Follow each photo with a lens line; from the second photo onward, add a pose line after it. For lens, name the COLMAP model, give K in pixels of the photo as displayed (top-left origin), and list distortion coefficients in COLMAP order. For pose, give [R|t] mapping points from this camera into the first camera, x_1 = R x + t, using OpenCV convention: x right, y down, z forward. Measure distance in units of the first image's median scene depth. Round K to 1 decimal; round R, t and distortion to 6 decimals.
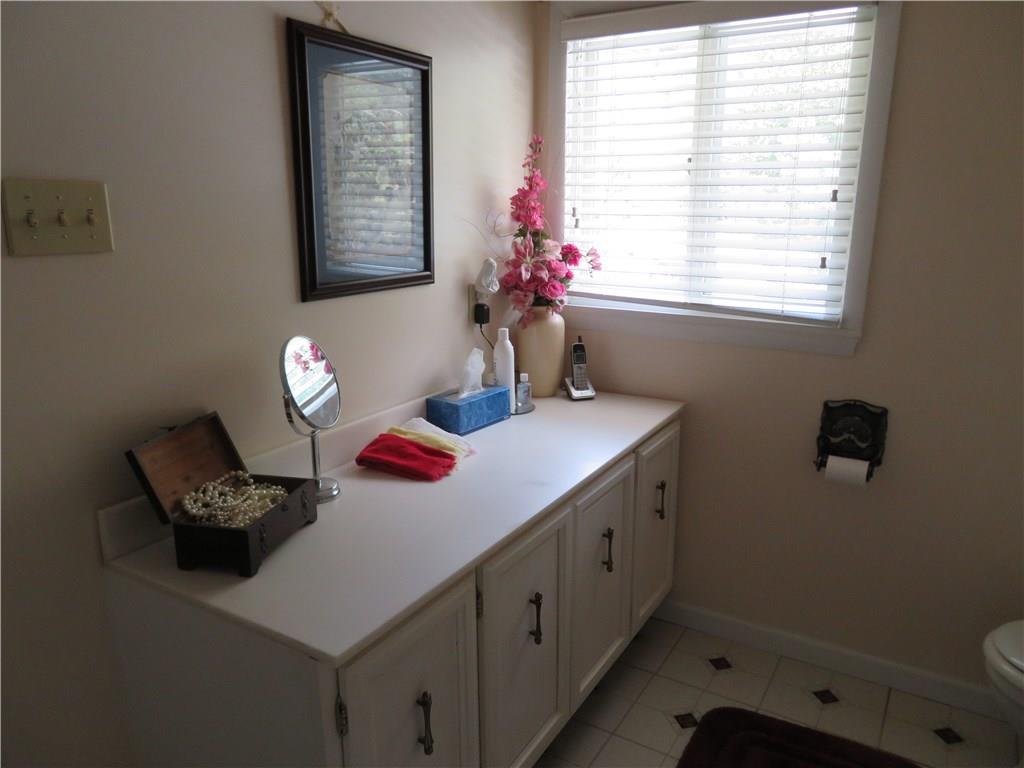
lens RADIAL K [[729.9, 0, 510.7], [0, 729.9, 386.4], [0, 0, 1]] dist [-0.011199, 0.004086]
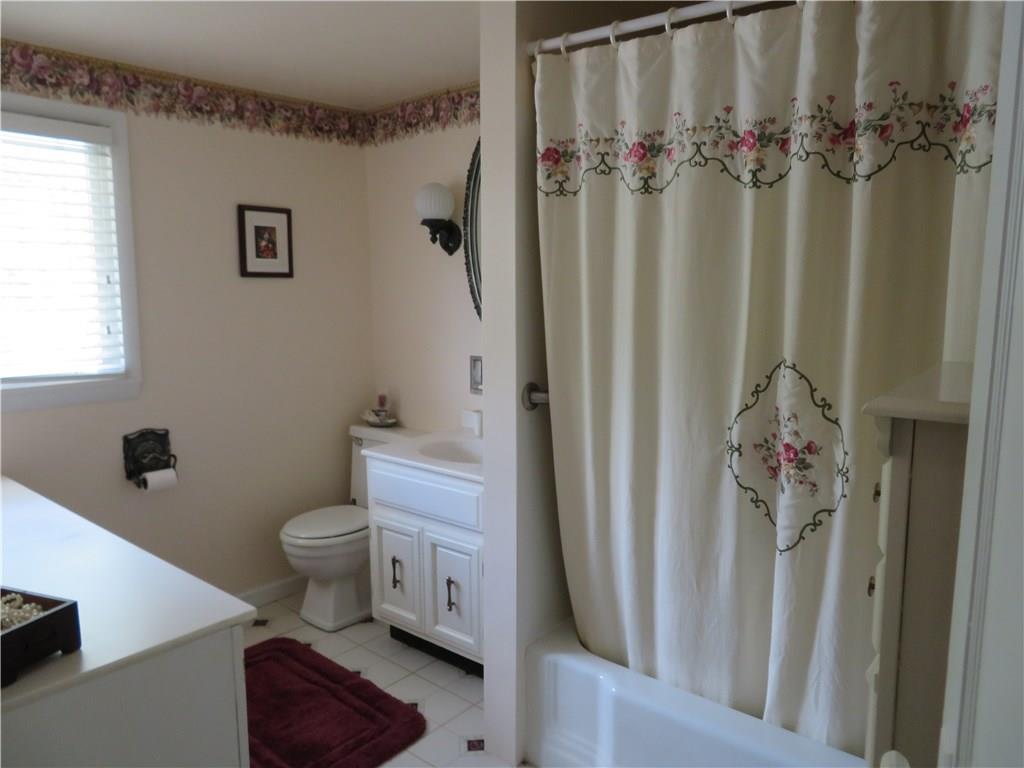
lens RADIAL K [[729.9, 0, 510.7], [0, 729.9, 386.4], [0, 0, 1]] dist [-0.011199, 0.004086]
pose [[0.142649, -0.143891, 0.979258, -0.740371], [0.249126, 0.962743, 0.105174, -0.030451], [-0.957908, 0.228956, 0.173182, 0.108252]]
